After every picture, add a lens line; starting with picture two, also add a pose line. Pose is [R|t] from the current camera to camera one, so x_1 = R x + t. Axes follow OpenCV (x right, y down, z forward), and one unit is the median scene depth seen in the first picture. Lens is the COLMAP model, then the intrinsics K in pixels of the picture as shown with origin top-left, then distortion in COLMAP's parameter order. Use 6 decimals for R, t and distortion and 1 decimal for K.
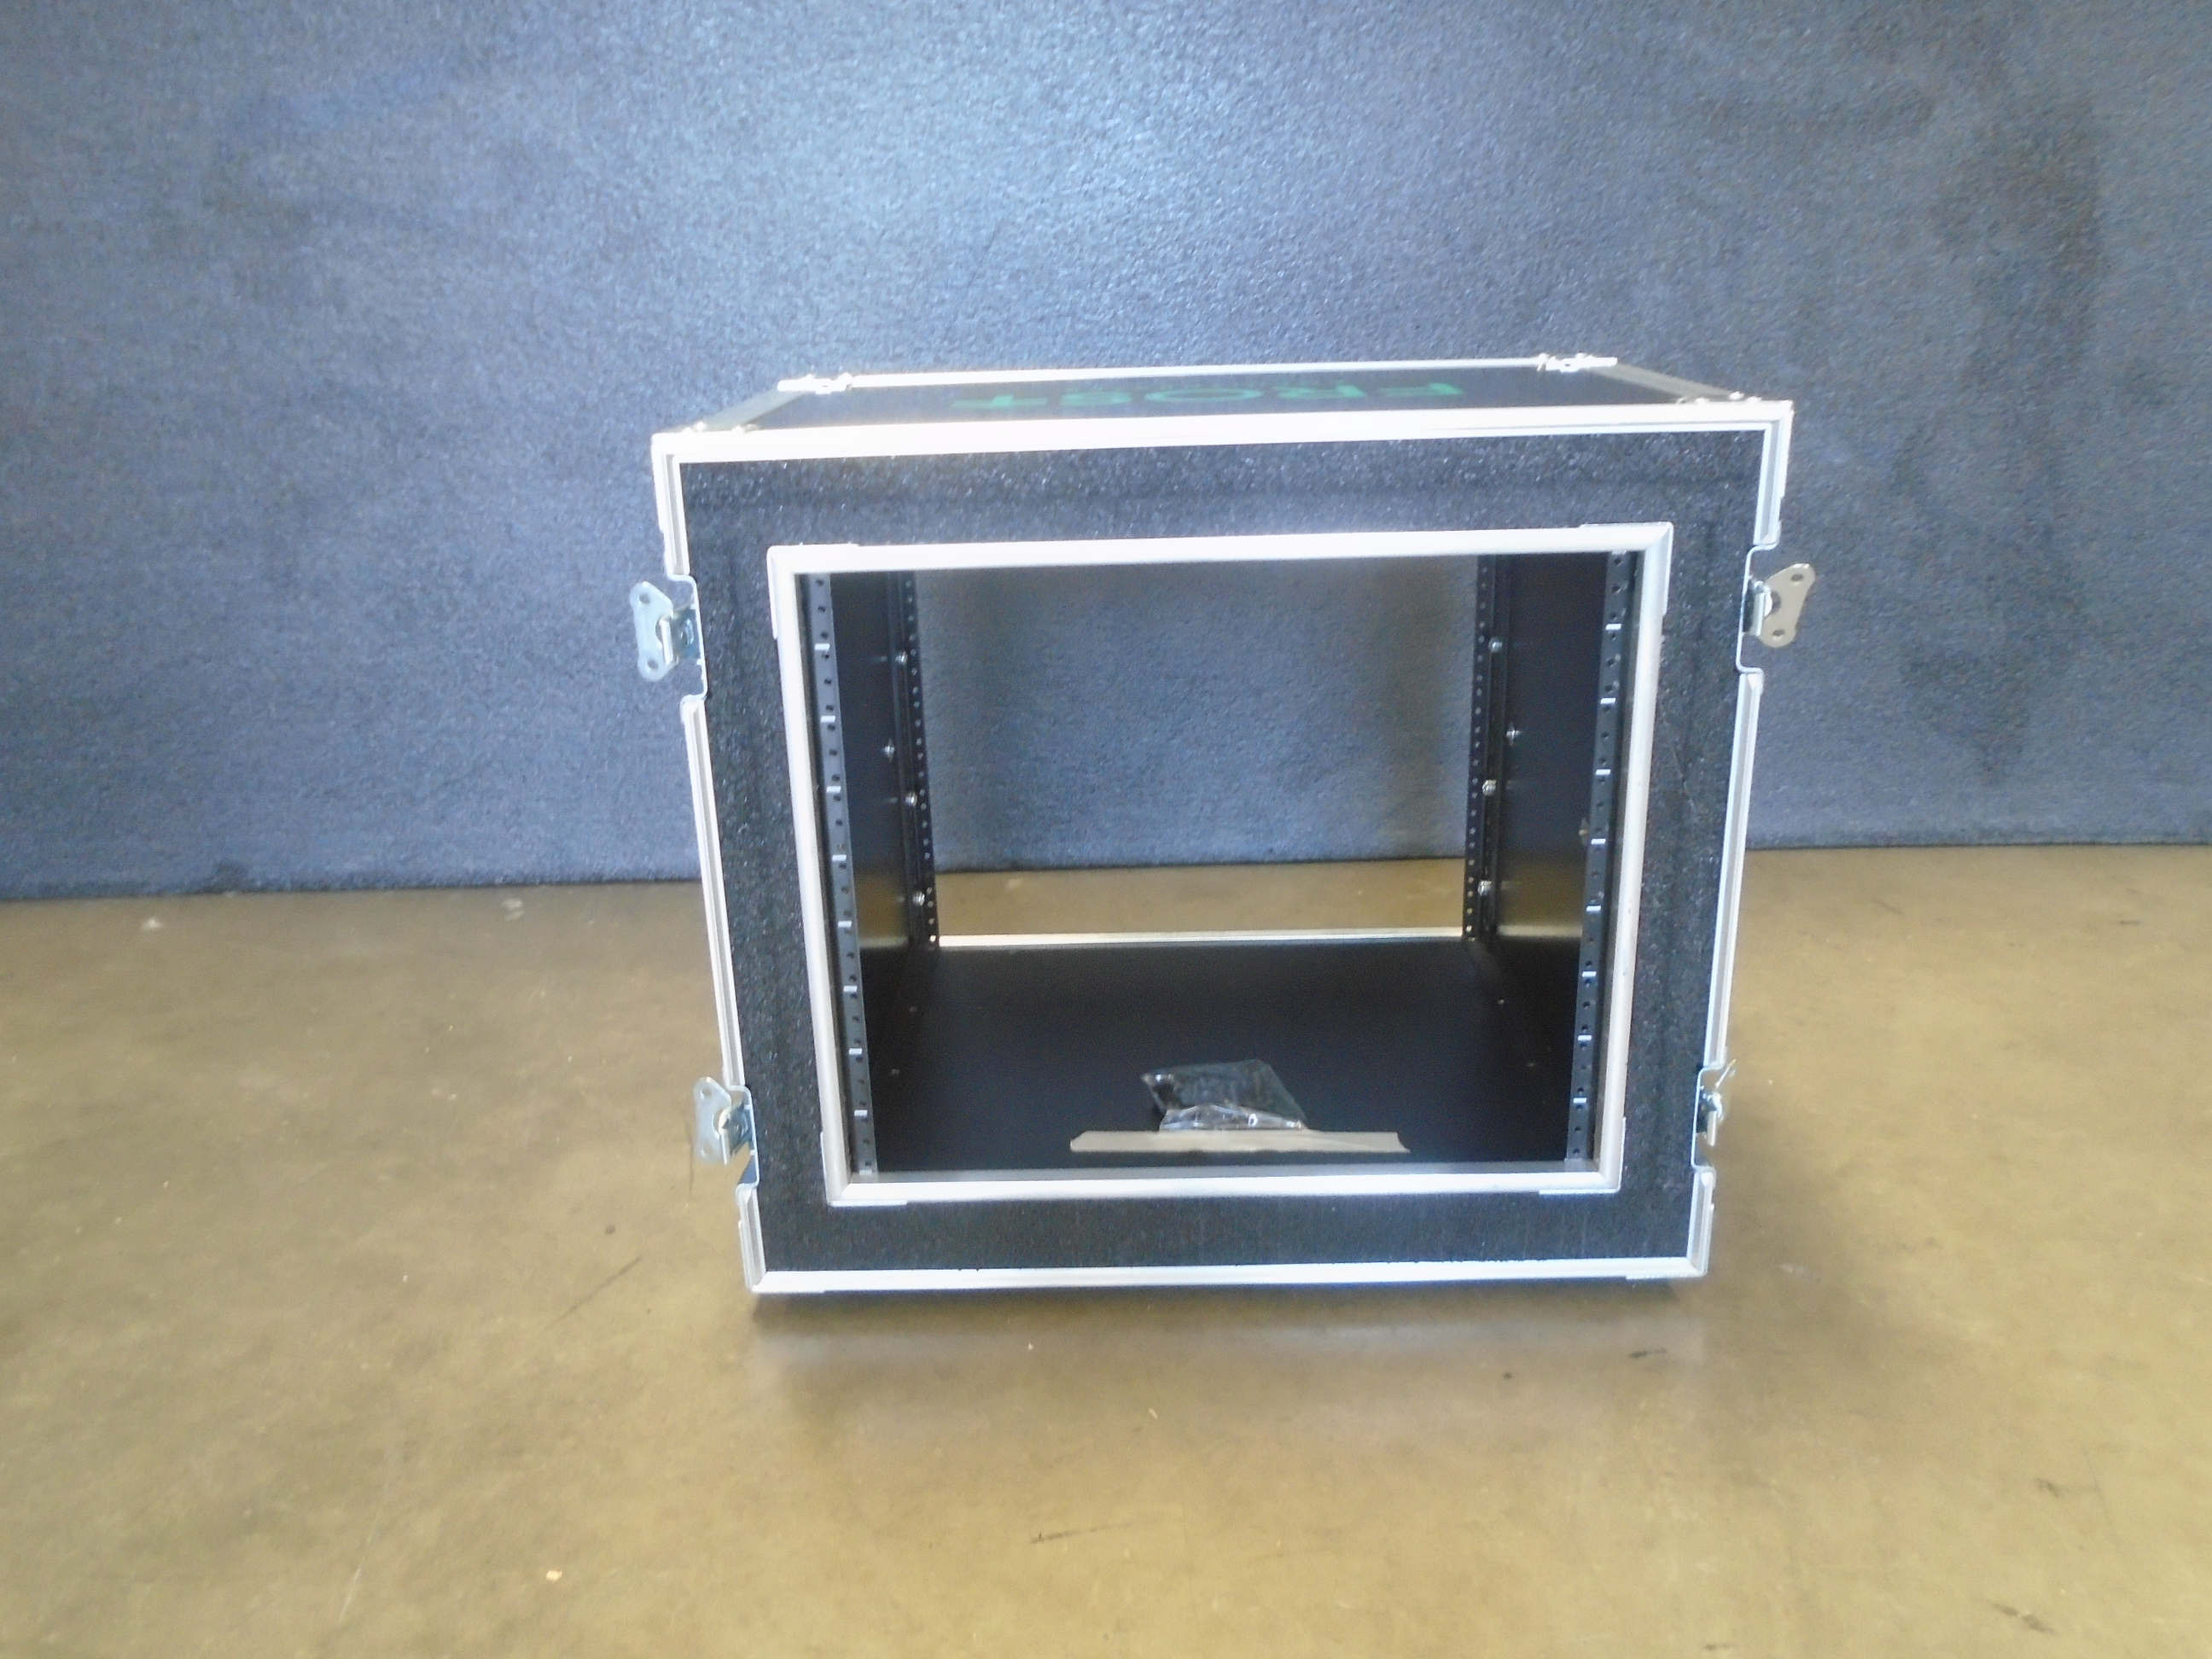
lens RADIAL K [[1669.5, 0, 1095.2], [0, 1669.5, 805.3], [0, 0, 1]] dist [-0.009773, 0.001119]
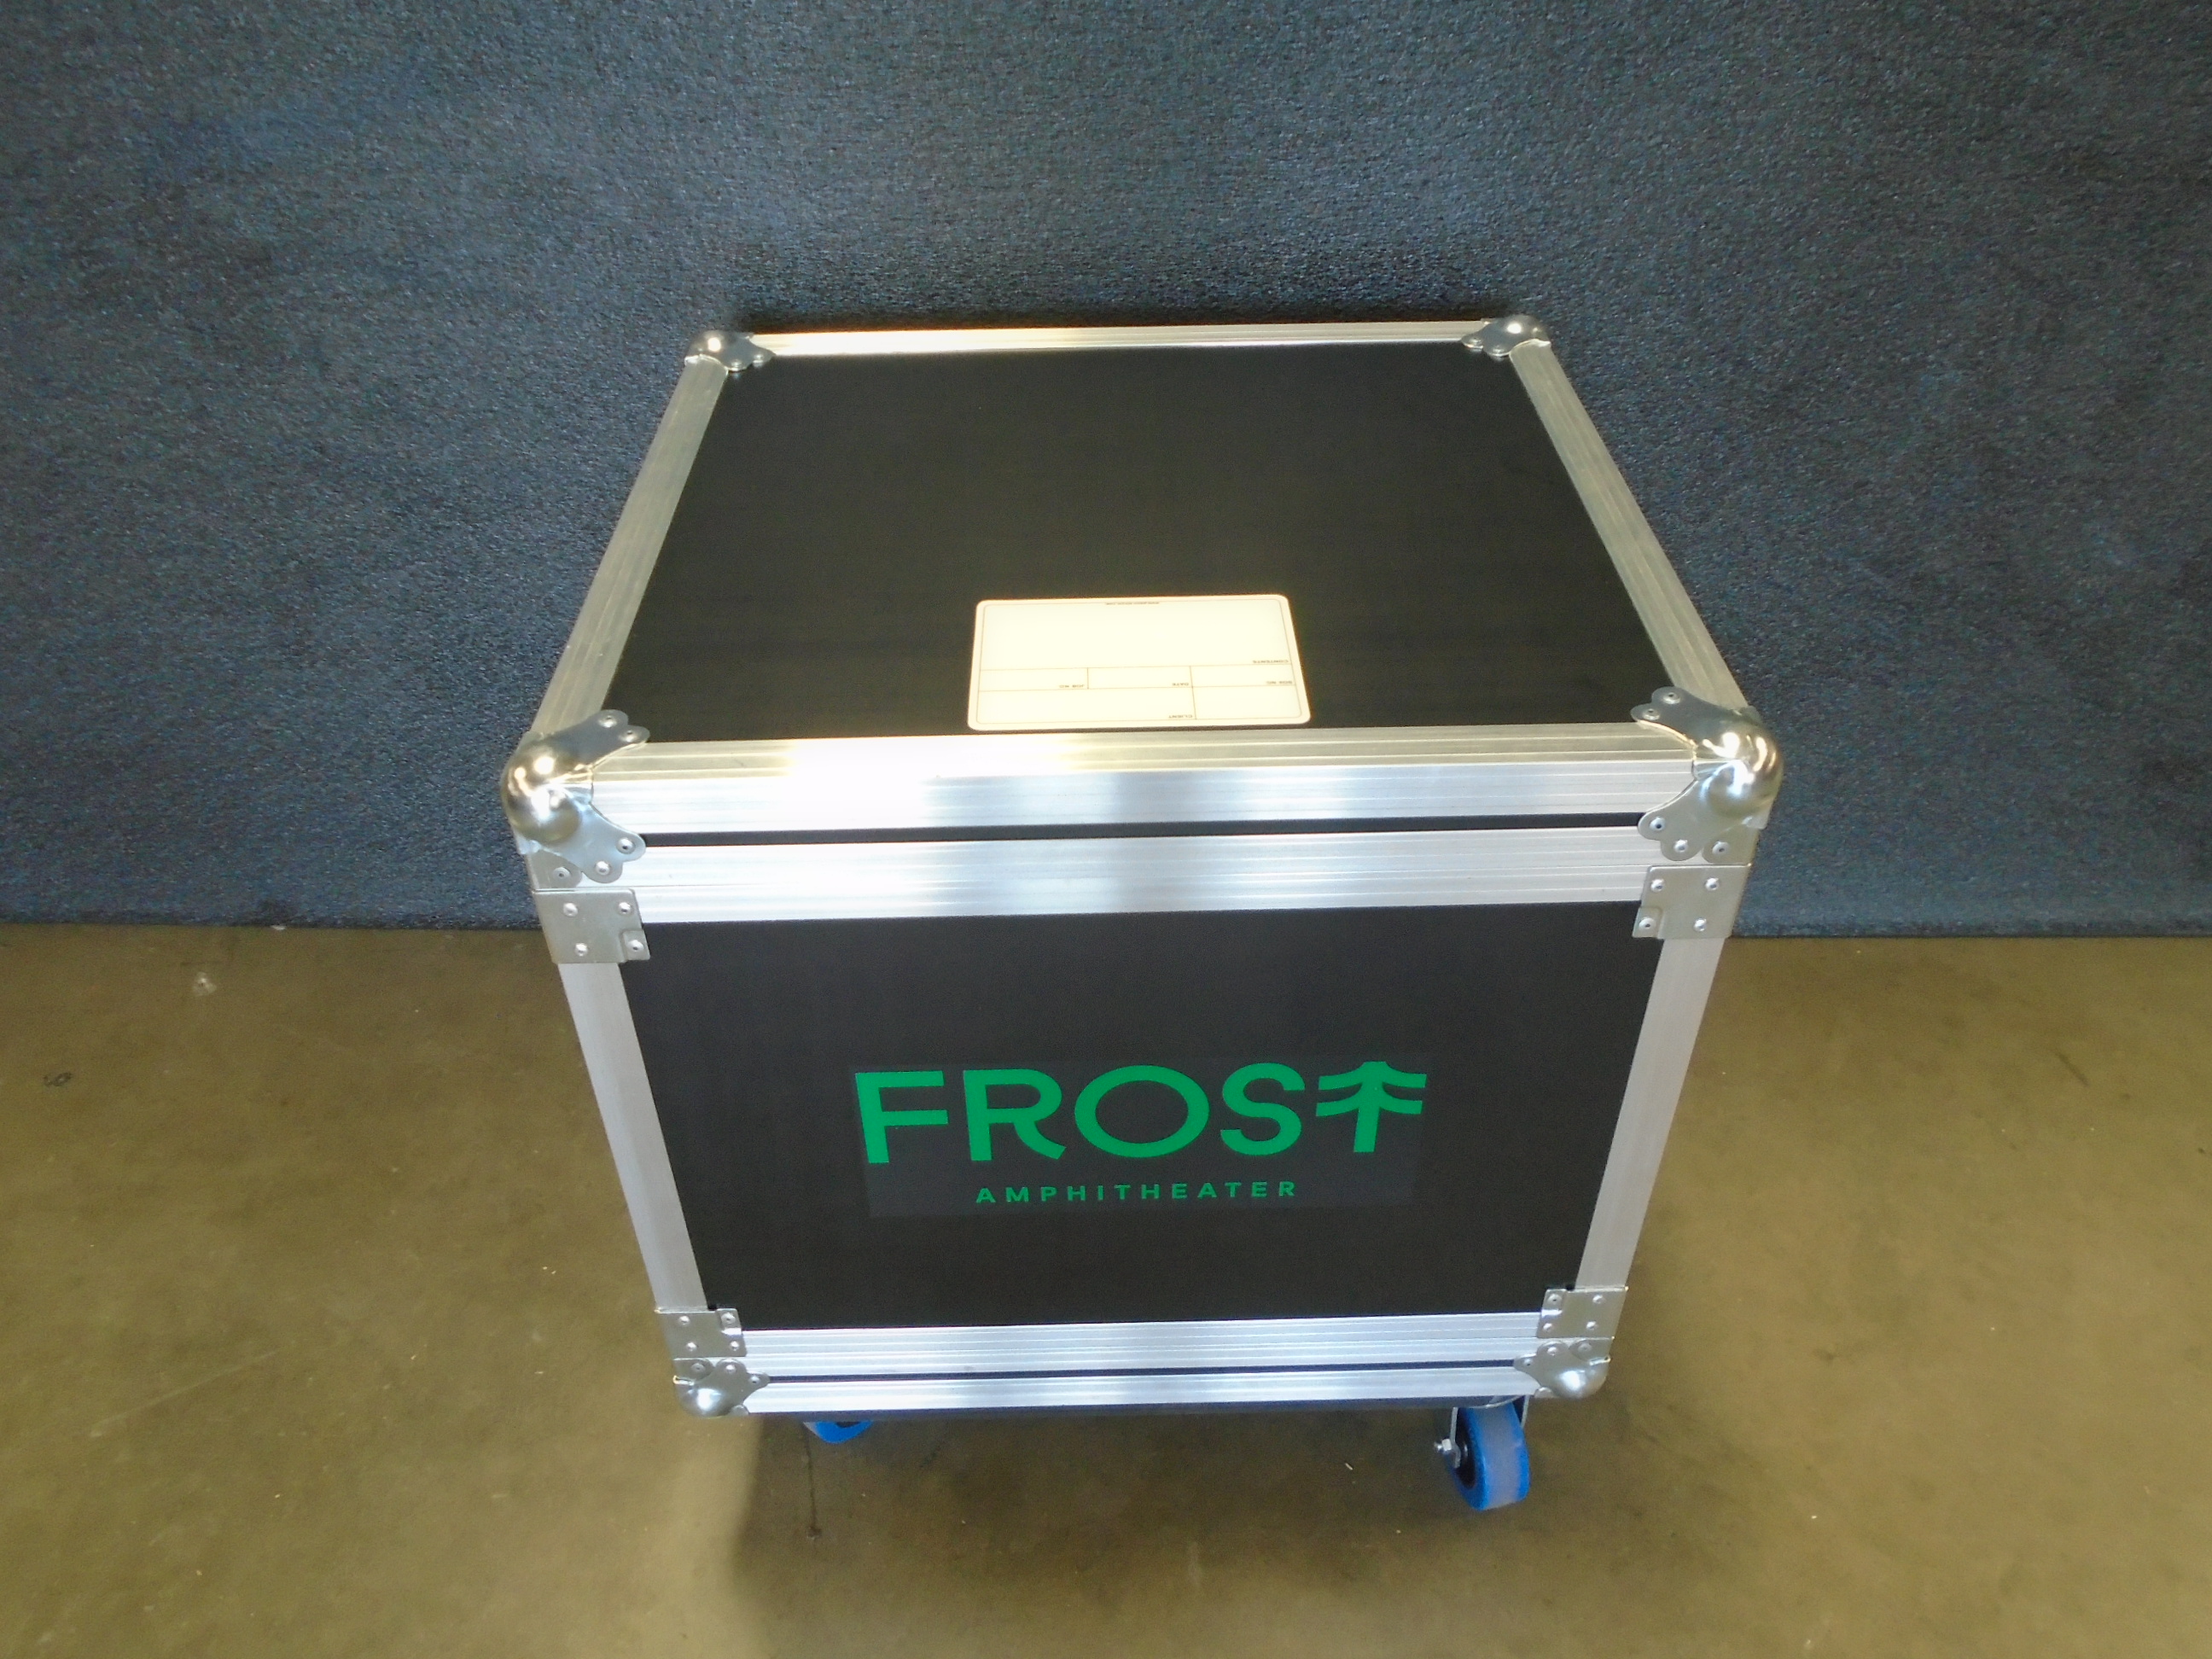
lens RADIAL K [[1669.5, 0, 1106.4], [0, 1669.5, 799.2], [0, 0, 1]] dist [-0.009773, 0.001119]
pose [[0.999564, 0.028703, -0.006967, -0.058283], [-0.024784, 0.943371, 0.330813, -0.377579], [0.016068, -0.330496, 0.943671, 0.168457]]
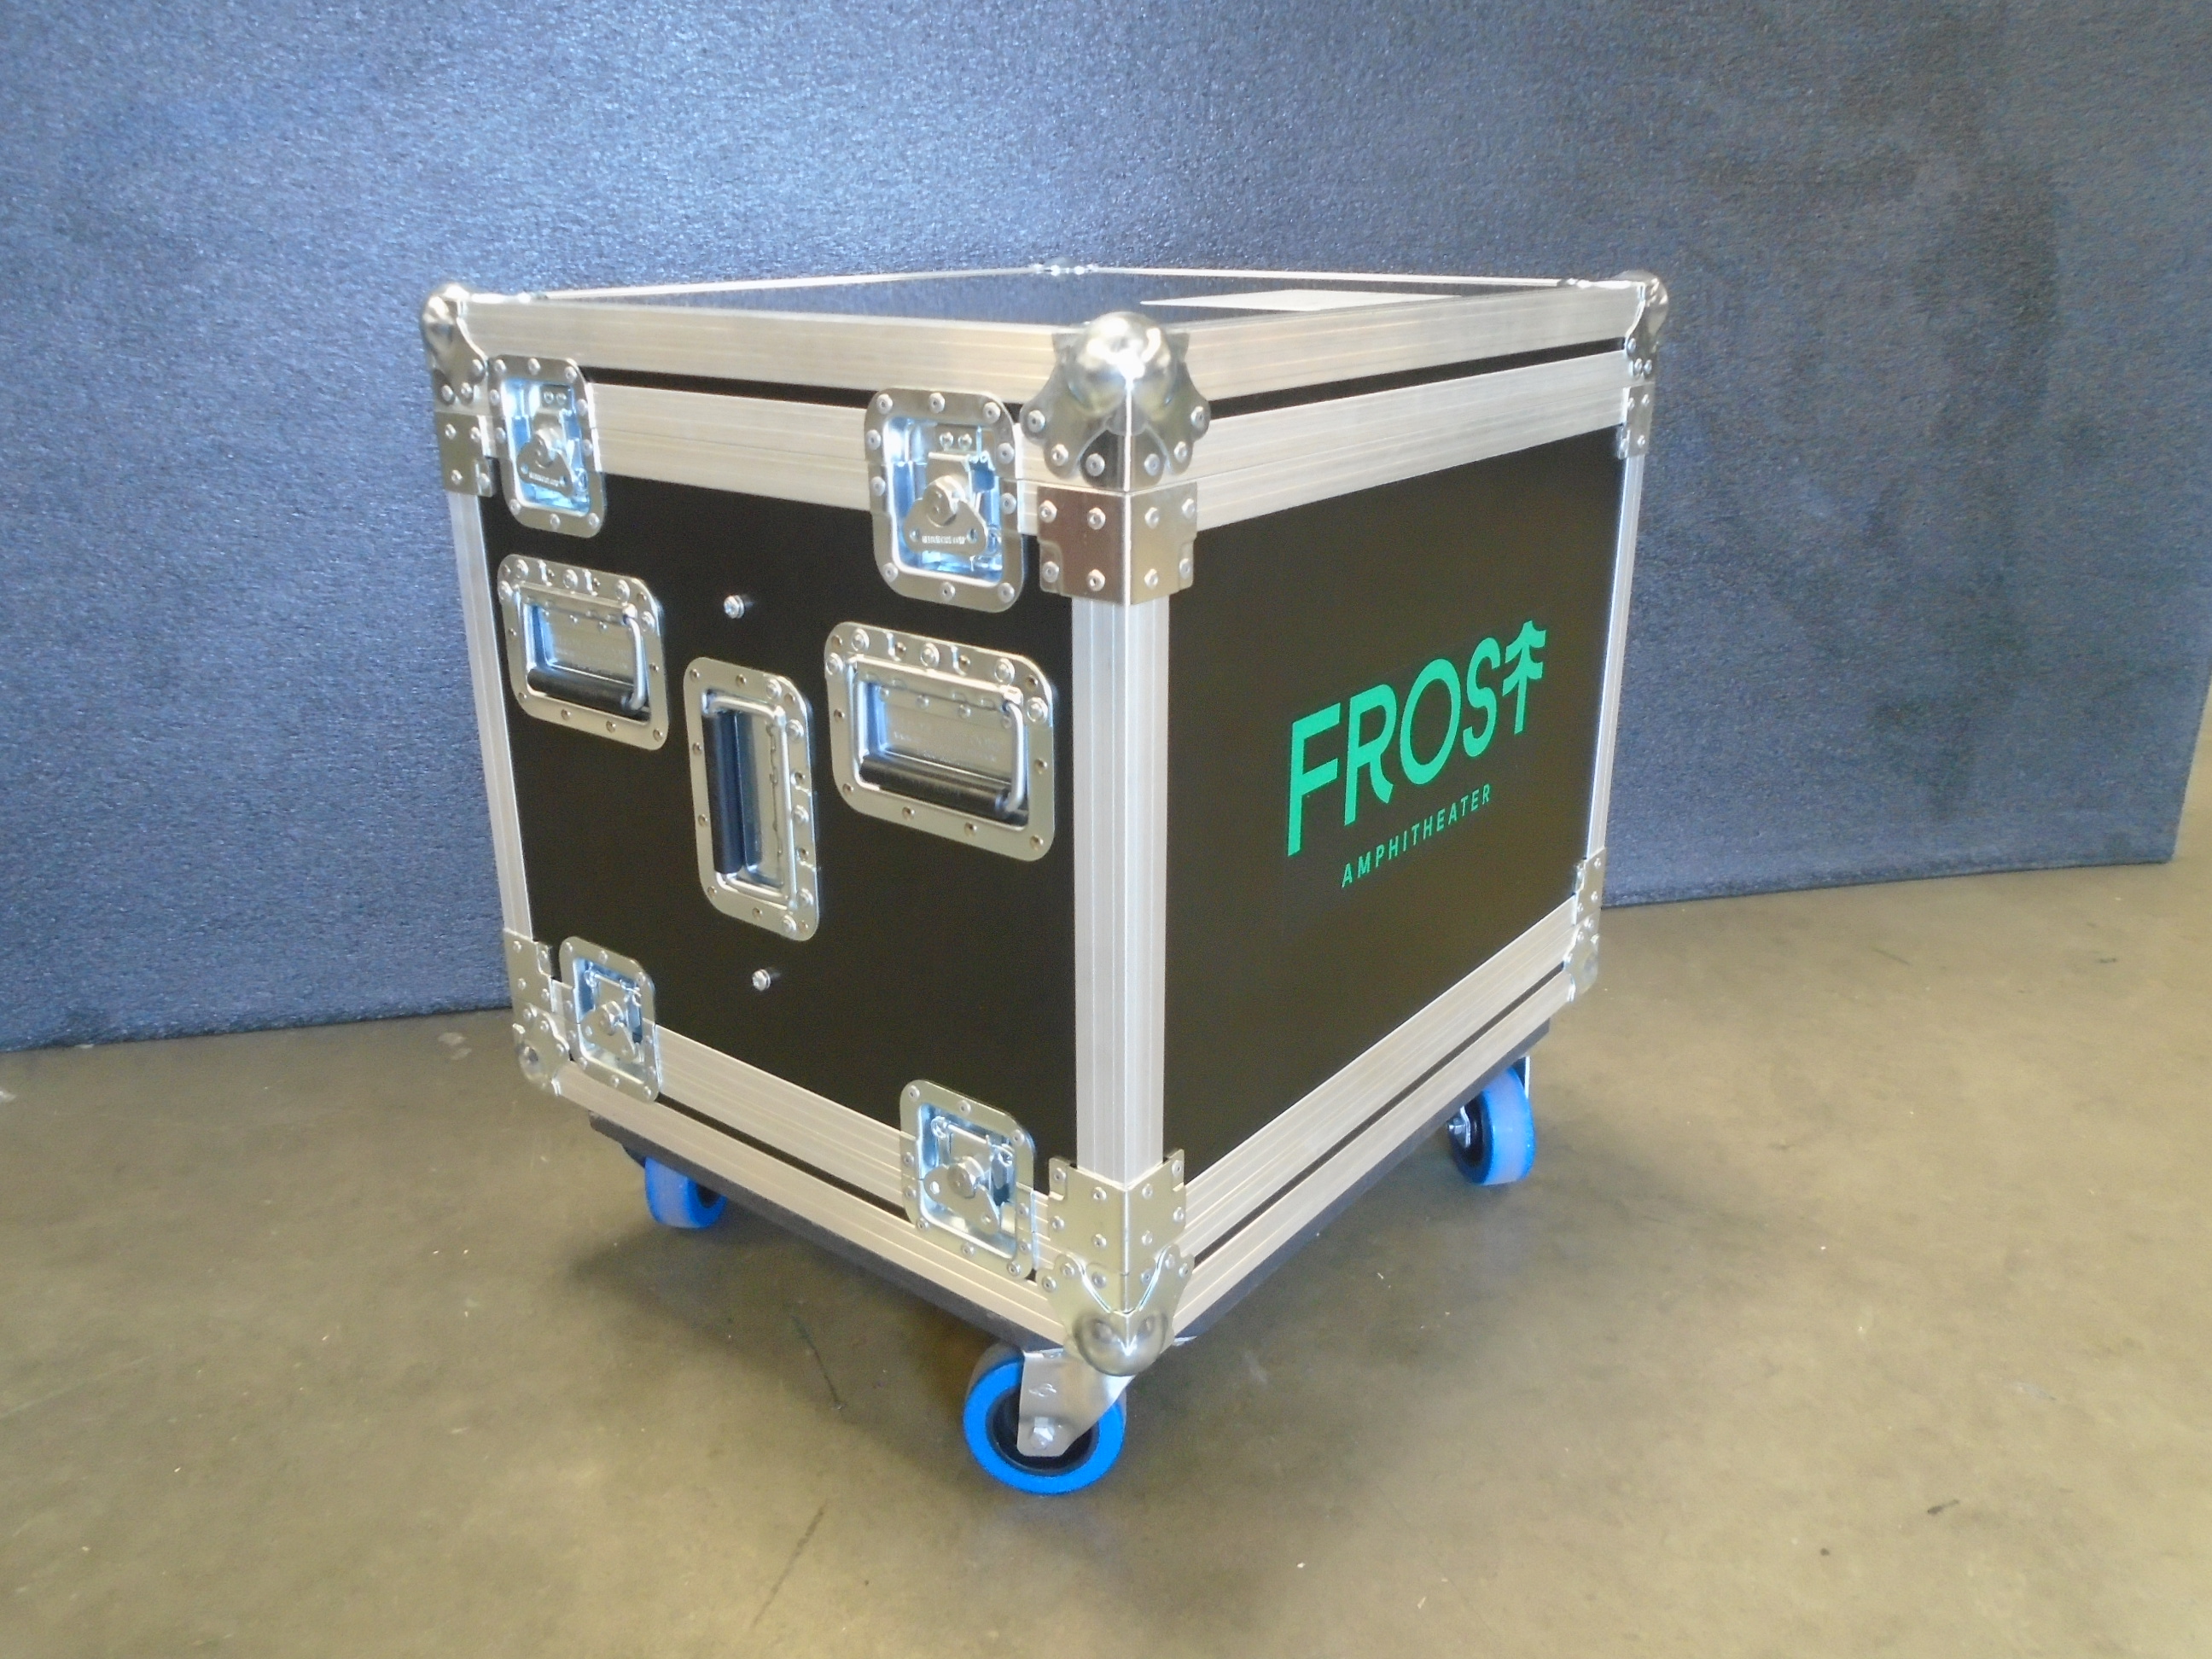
lens RADIAL K [[1669.5, 0, 1093.2], [0, 1669.5, 810.1], [0, 0, 1]] dist [-0.009773, 0.001119]
pose [[0.980507, -0.045063, 0.191248, -0.199383], [0.040703, 0.998815, 0.026665, -0.076175], [-0.192224, -0.018361, 0.981179, 0.091753]]
